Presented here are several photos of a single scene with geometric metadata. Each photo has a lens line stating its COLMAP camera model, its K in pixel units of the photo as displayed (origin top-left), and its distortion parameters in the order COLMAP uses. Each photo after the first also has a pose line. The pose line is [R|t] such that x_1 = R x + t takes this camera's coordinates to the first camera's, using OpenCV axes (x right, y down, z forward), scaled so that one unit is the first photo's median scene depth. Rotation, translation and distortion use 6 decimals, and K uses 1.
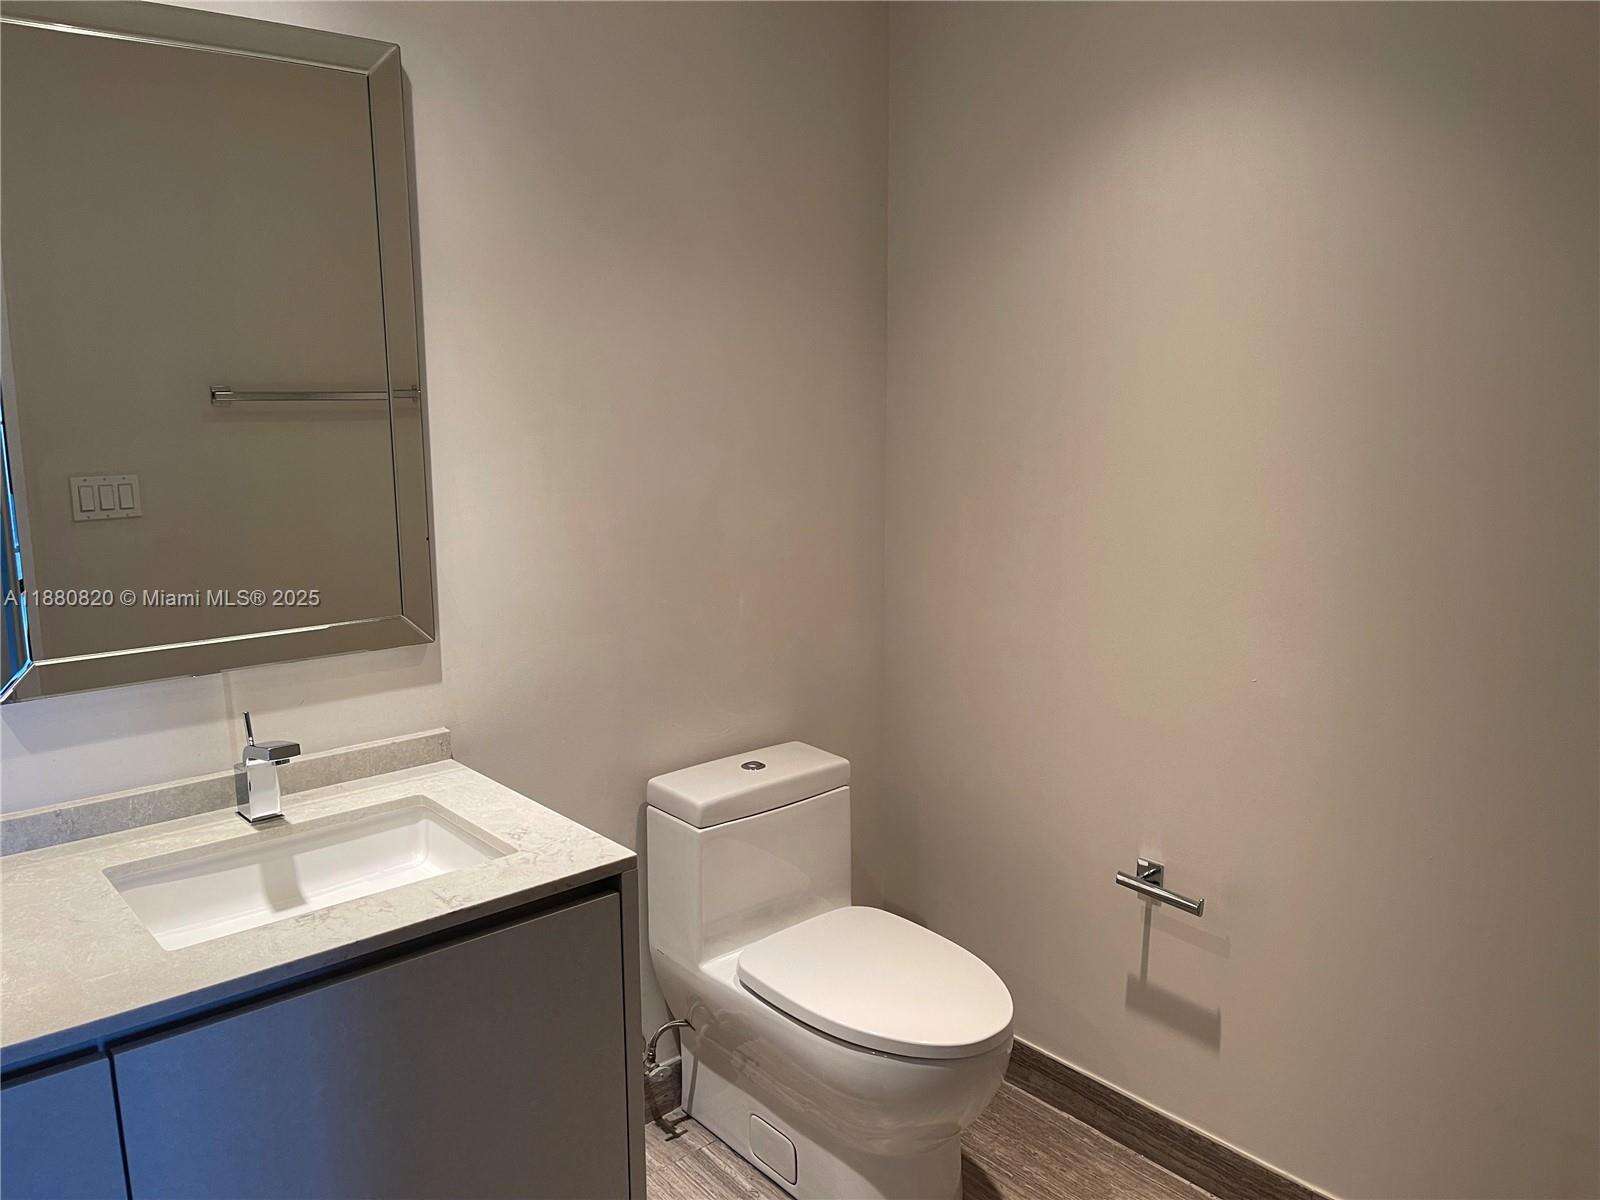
lens RADIAL K [[1204.1, 0, 803.6], [0, 1204.1, 610.3], [0, 0, 1]] dist [0.103213, -0.128686]
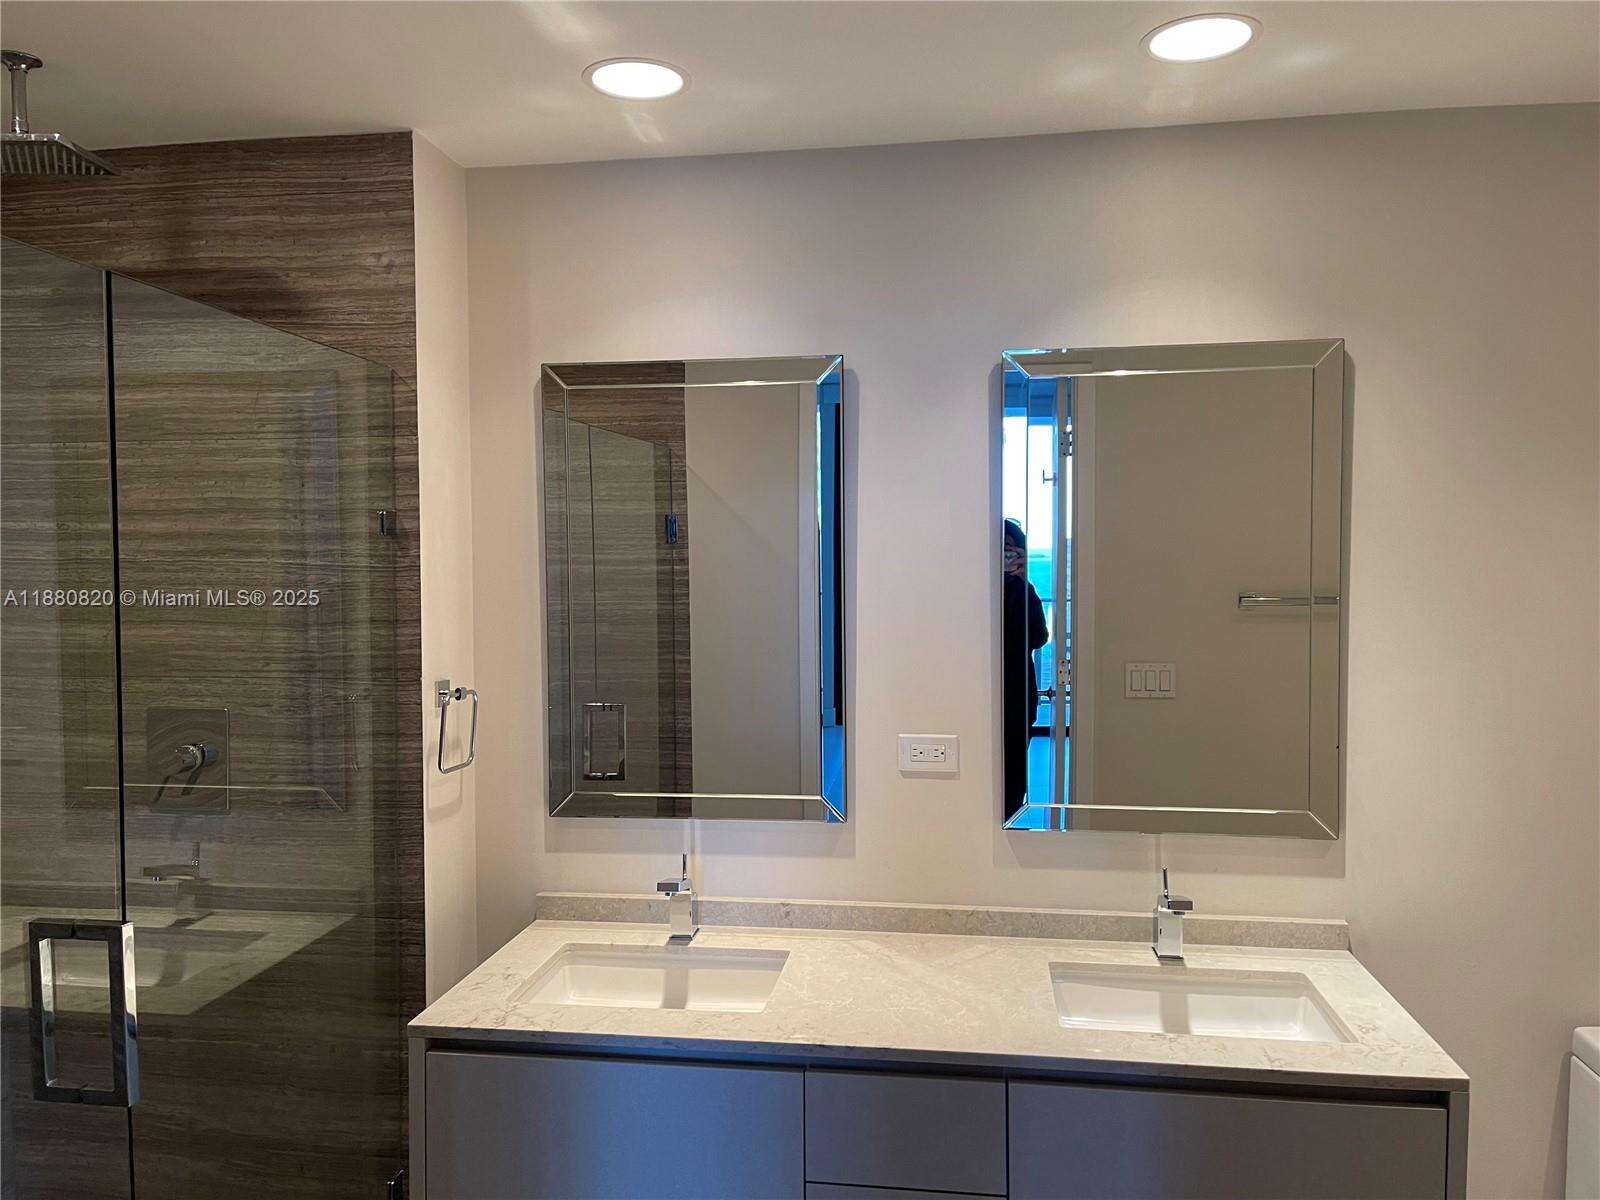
lens RADIAL K [[1204.1, 0, 803.6], [0, 1204.1, 610.3], [0, 0, 1]] dist [0.103213, -0.128686]
pose [[0.659782, 0.024746, -0.751049, 0.240416], [-0.131977, 0.987739, -0.083395, -0.026682], [0.739777, 0.154144, 0.654958, -0.147772]]
